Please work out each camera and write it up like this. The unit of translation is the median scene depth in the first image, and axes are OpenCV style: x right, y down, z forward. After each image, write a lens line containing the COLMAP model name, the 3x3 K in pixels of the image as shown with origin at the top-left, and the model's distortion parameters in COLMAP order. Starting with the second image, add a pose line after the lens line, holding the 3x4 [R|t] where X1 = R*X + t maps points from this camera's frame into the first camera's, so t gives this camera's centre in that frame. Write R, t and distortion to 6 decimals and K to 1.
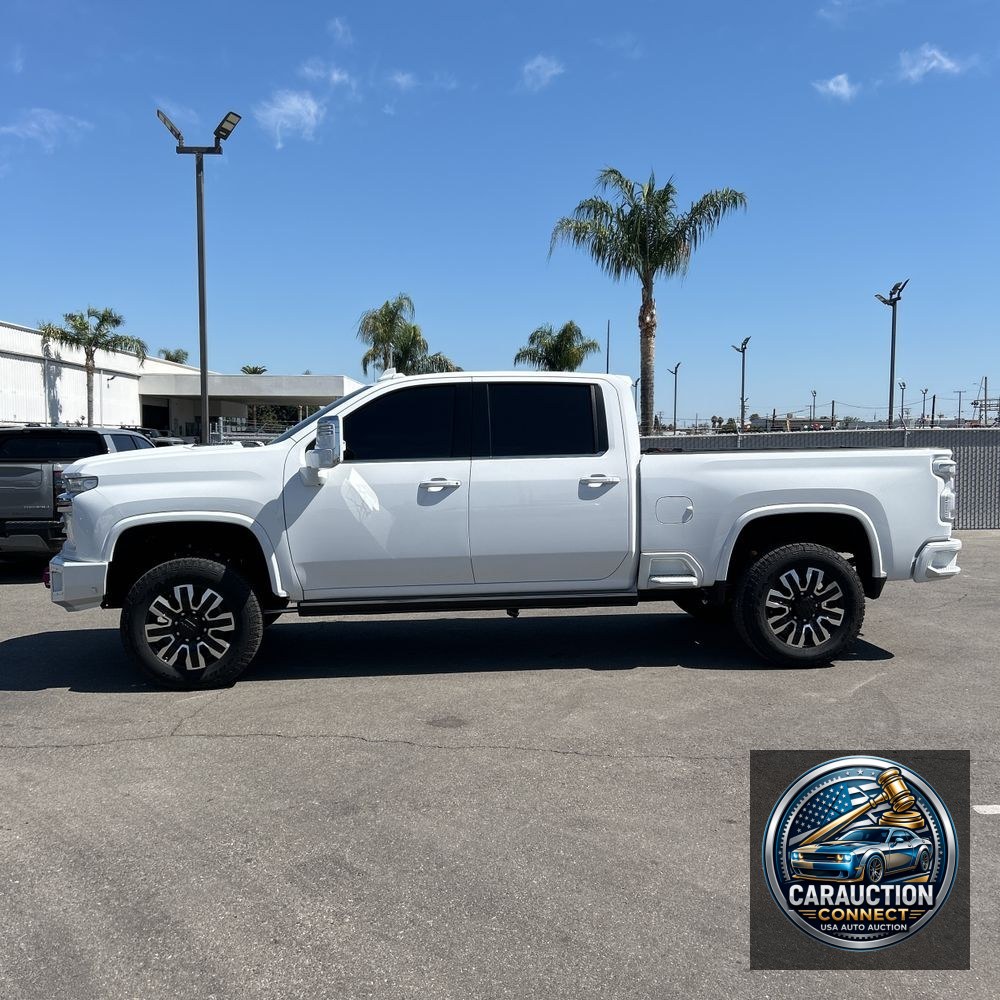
lens RADIAL K [[1113.0, 0, 500.0], [0, 1113.0, 500.0], [0, 0, 1]] dist [0.061779, -0.047169]
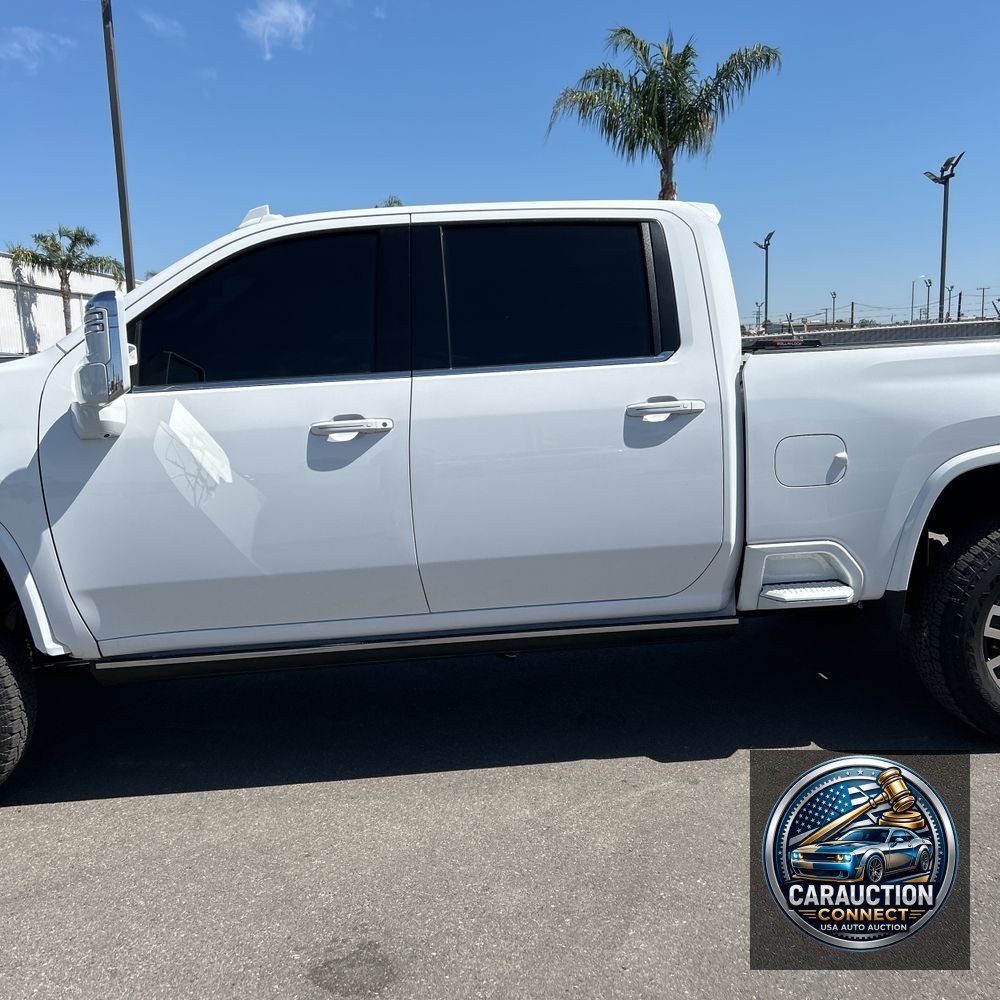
lens RADIAL K [[1052.5, 0, 500.0], [0, 1052.5, 500.0], [0, 0, 1]] dist [0.029476, -0.002188]
pose [[0.999384, -0.032425, -0.013398, 0.006129], [0.033395, 0.996236, 0.079989, -0.005486], [0.010754, -0.080387, 0.996706, 0.166949]]
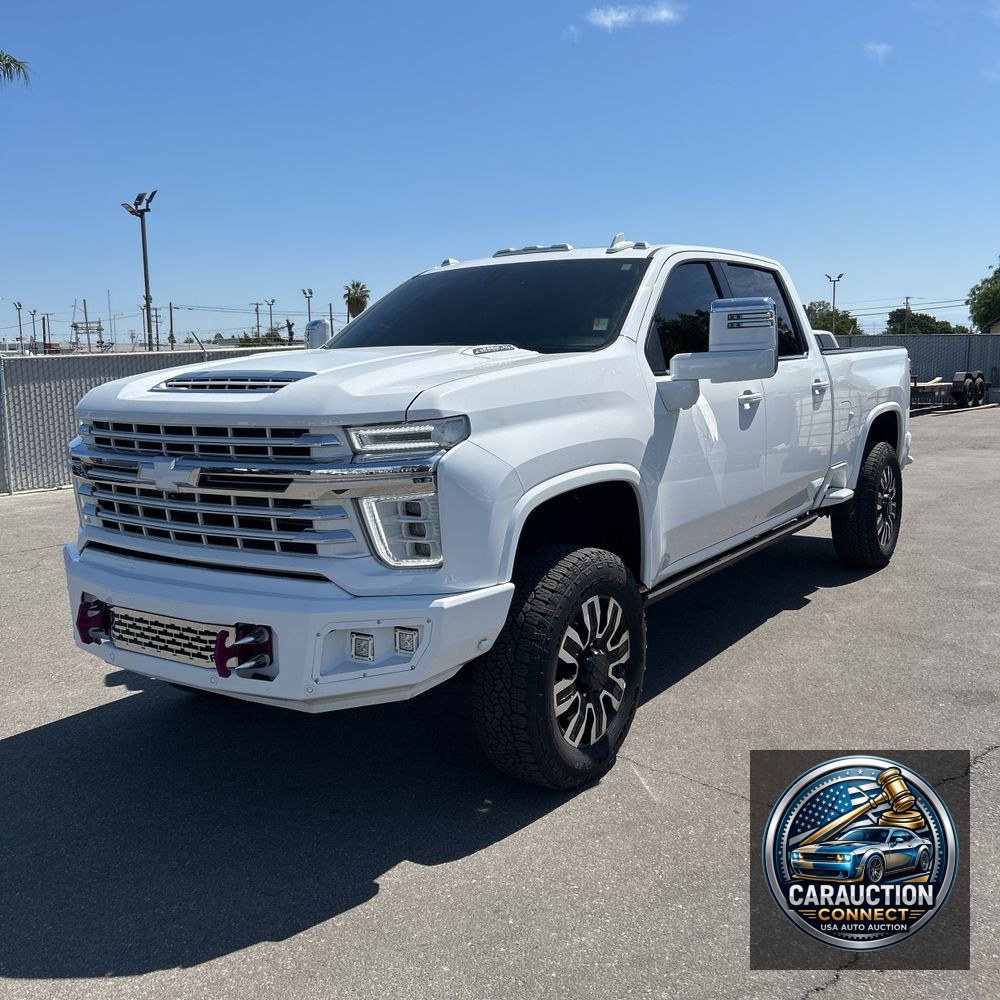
lens RADIAL K [[1082.6, 0, 500.0], [0, 1082.6, 500.0], [0, 0, 1]] dist [0.019640, -0.019074]
pose [[0.612430, -0.118520, 0.781590, -0.230047], [0.064722, 0.992896, 0.099848, -0.009661], [-0.787871, -0.010563, 0.615749, 0.221262]]
